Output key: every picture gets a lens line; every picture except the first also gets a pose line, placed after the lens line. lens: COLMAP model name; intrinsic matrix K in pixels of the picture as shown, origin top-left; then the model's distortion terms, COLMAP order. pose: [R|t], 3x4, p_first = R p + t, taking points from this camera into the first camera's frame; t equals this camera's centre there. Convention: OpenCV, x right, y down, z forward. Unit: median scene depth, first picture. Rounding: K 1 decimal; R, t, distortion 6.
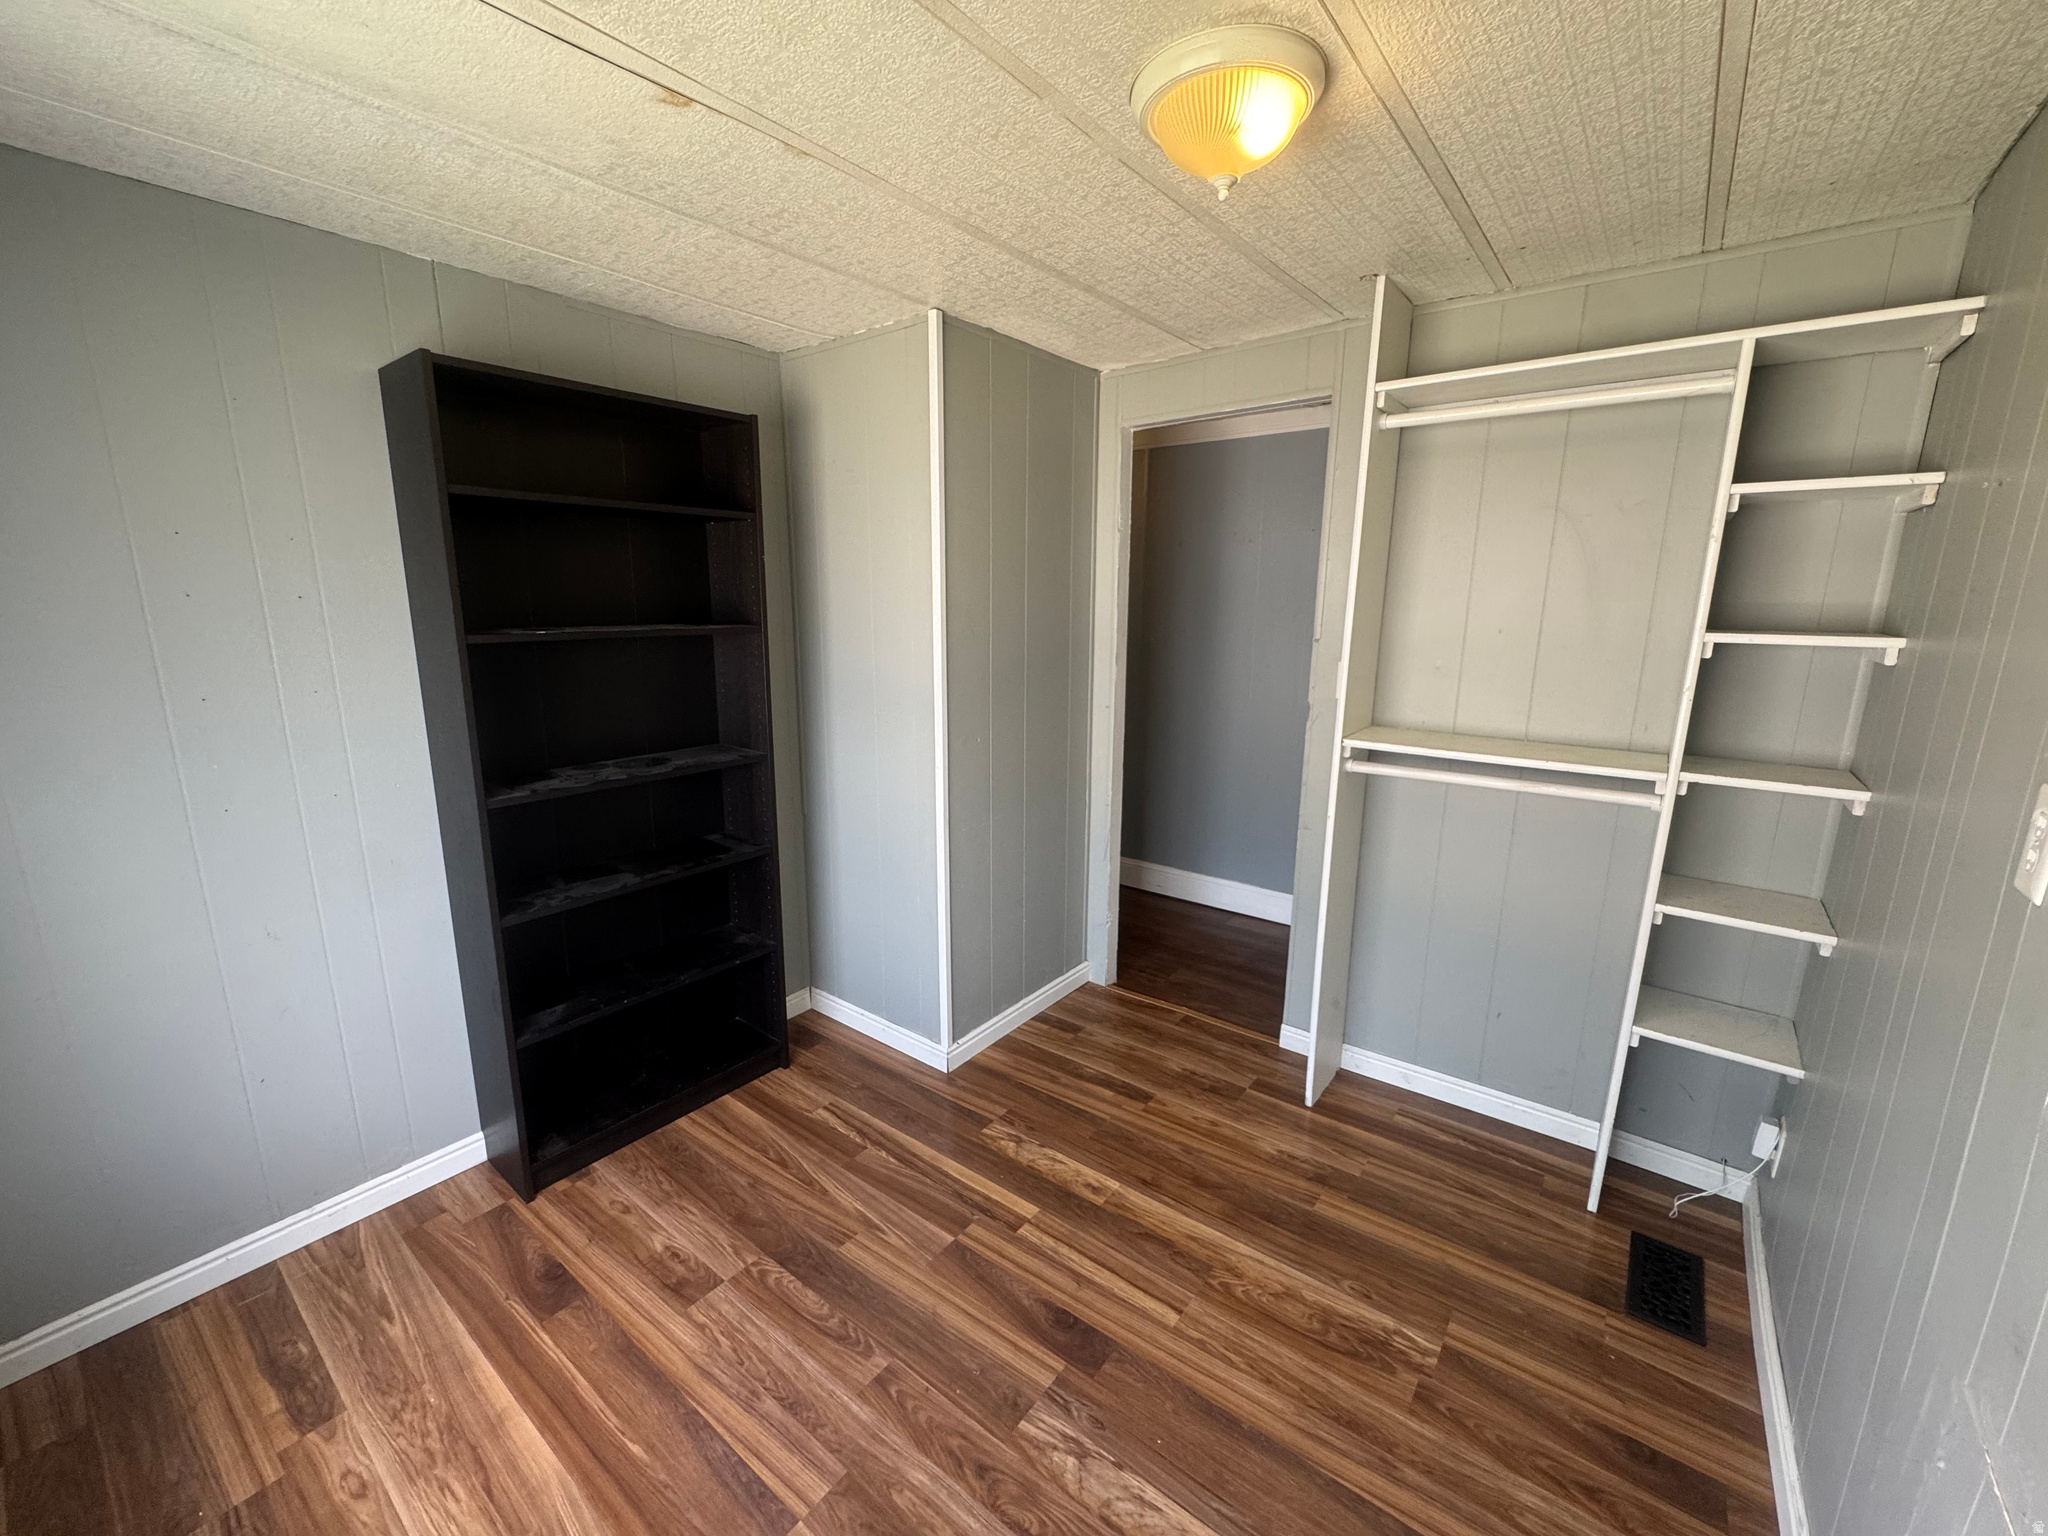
lens RADIAL K [[824.9, 0, 1034.4], [0, 824.9, 766.2], [0, 0, 1]] dist [0.001781, -0.000412]
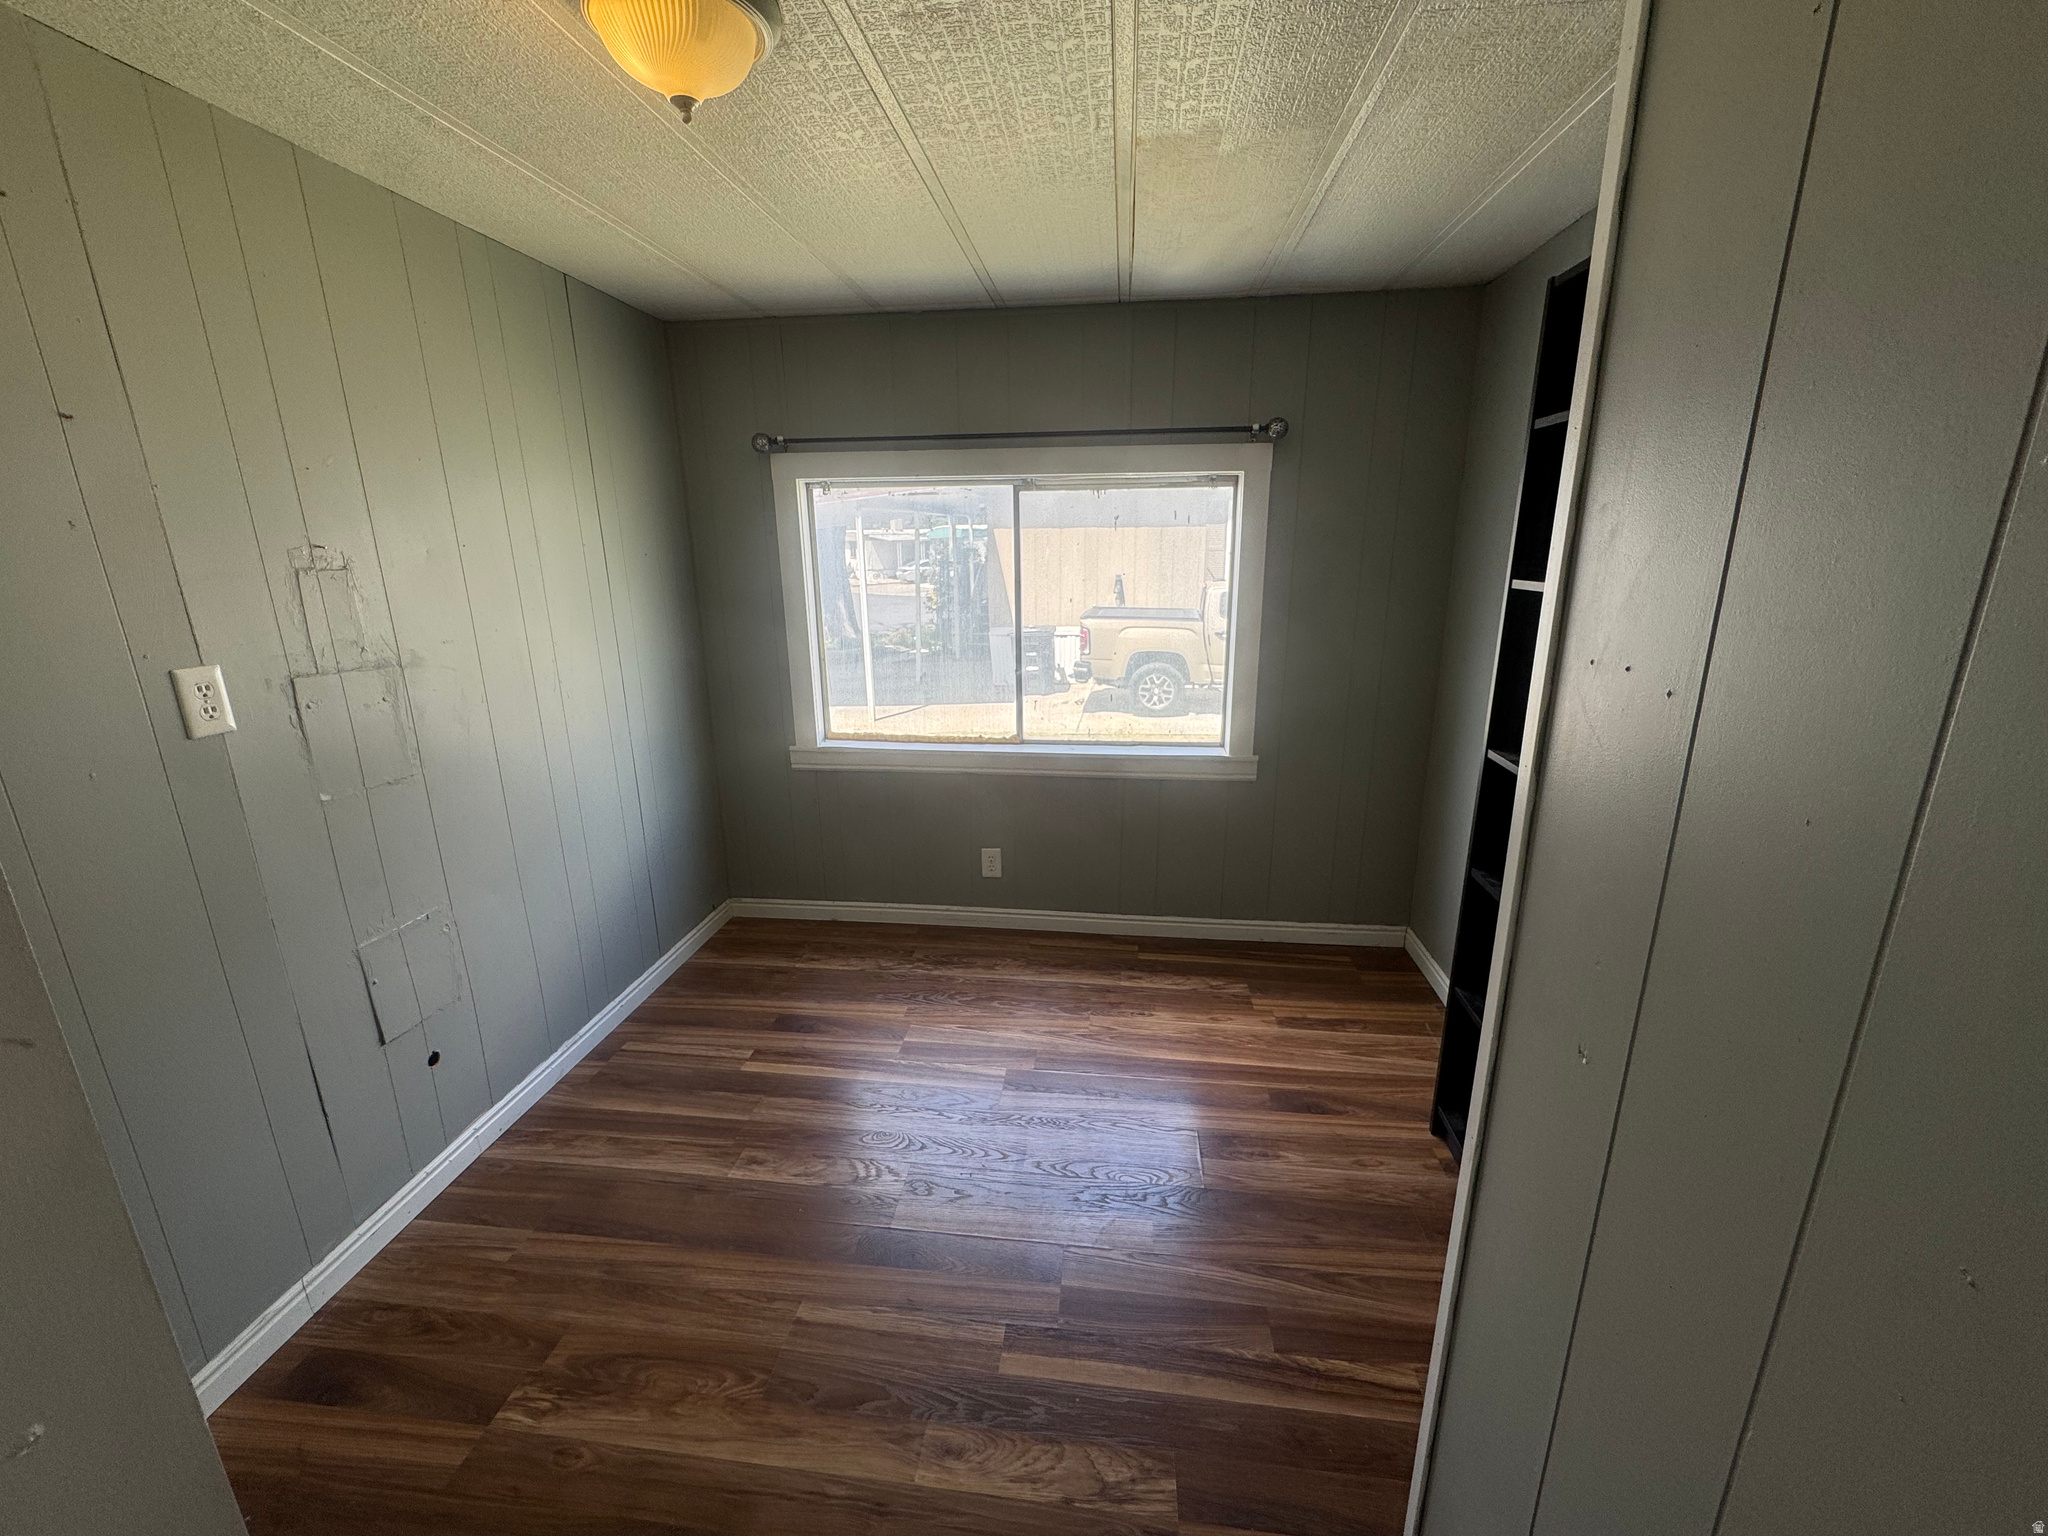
lens RADIAL K [[824.9, 0, 1025.8], [0, 824.9, 762.9], [0, 0, 1]] dist [0.001781, -0.000412]
pose [[-0.859734, 0.142973, -0.490322, 0.313140], [-0.092664, 0.900423, 0.425032, -0.326525], [0.502265, 0.410850, -0.760876, 1.543090]]
